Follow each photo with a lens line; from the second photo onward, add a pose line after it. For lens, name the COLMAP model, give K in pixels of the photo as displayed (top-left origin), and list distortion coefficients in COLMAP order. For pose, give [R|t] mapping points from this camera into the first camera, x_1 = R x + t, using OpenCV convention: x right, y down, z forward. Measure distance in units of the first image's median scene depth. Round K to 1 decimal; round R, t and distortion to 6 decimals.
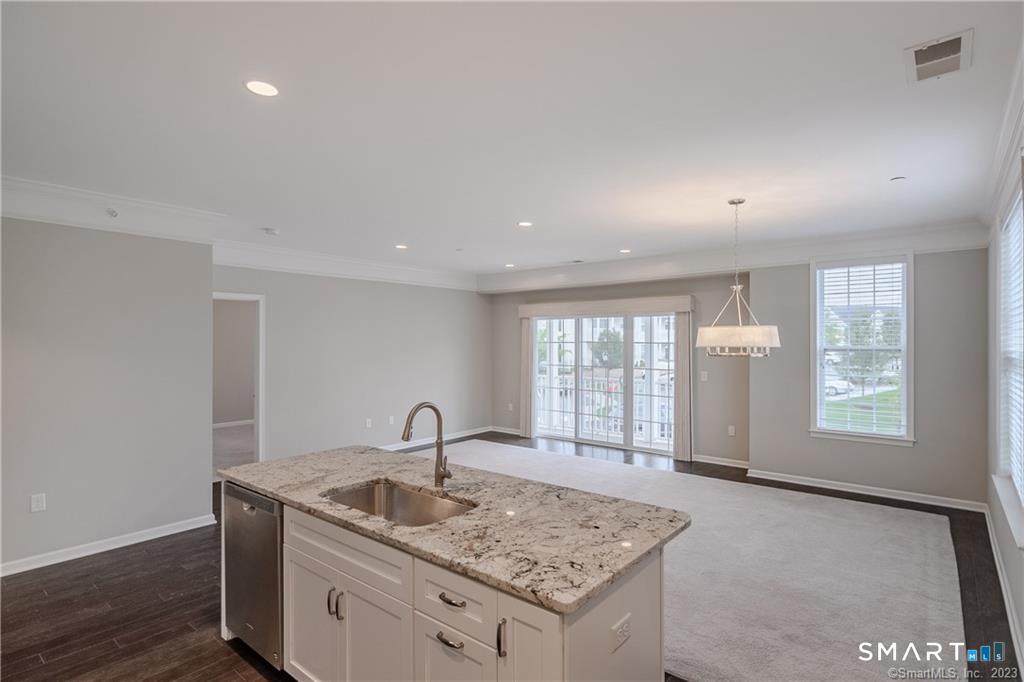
lens RADIAL K [[518.3, 0, 514.2], [0, 518.3, 335.3], [0, 0, 1]] dist [0.000806, 0.000350]
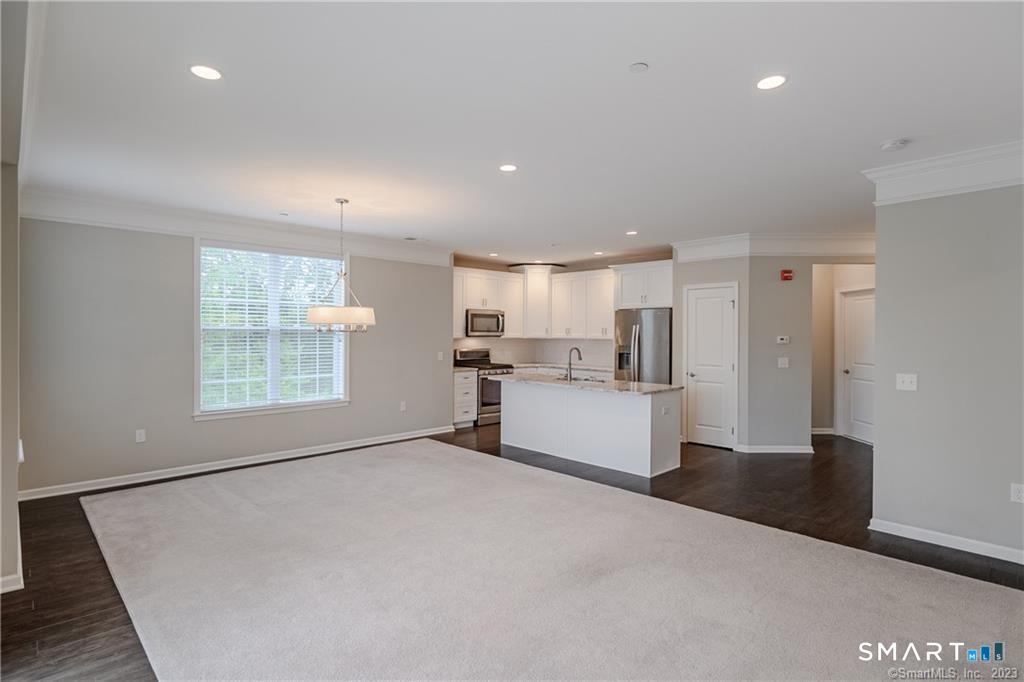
lens RADIAL K [[518.3, 0, 514.2], [0, 518.3, 335.3], [0, 0, 1]] dist [0.000806, 0.000350]
pose [[-0.993664, -0.002547, 0.112366, -0.053939], [-0.003571, 0.999954, -0.008912, 0.035148], [-0.112338, -0.009257, -0.993627, 1.281188]]
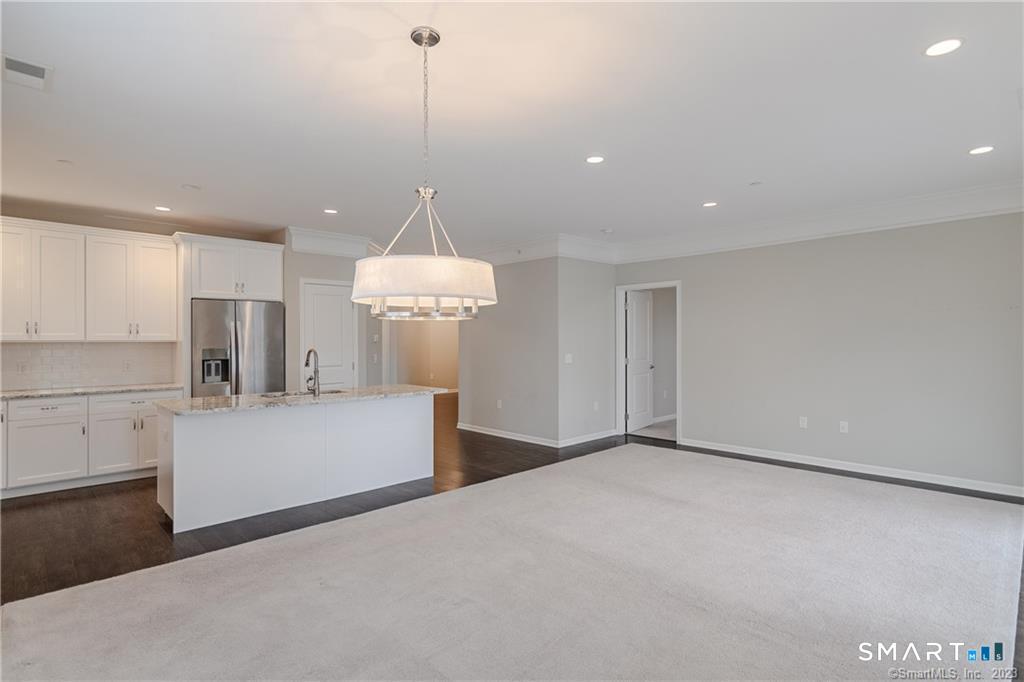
lens RADIAL K [[518.3, 0, 514.2], [0, 518.3, 335.3], [0, 0, 1]] dist [0.000806, 0.000350]
pose [[-0.124305, -0.001580, -0.992243, 0.579828], [0.014101, 0.999895, -0.003359, 0.034260], [0.992144, -0.014409, -0.124270, 0.704185]]
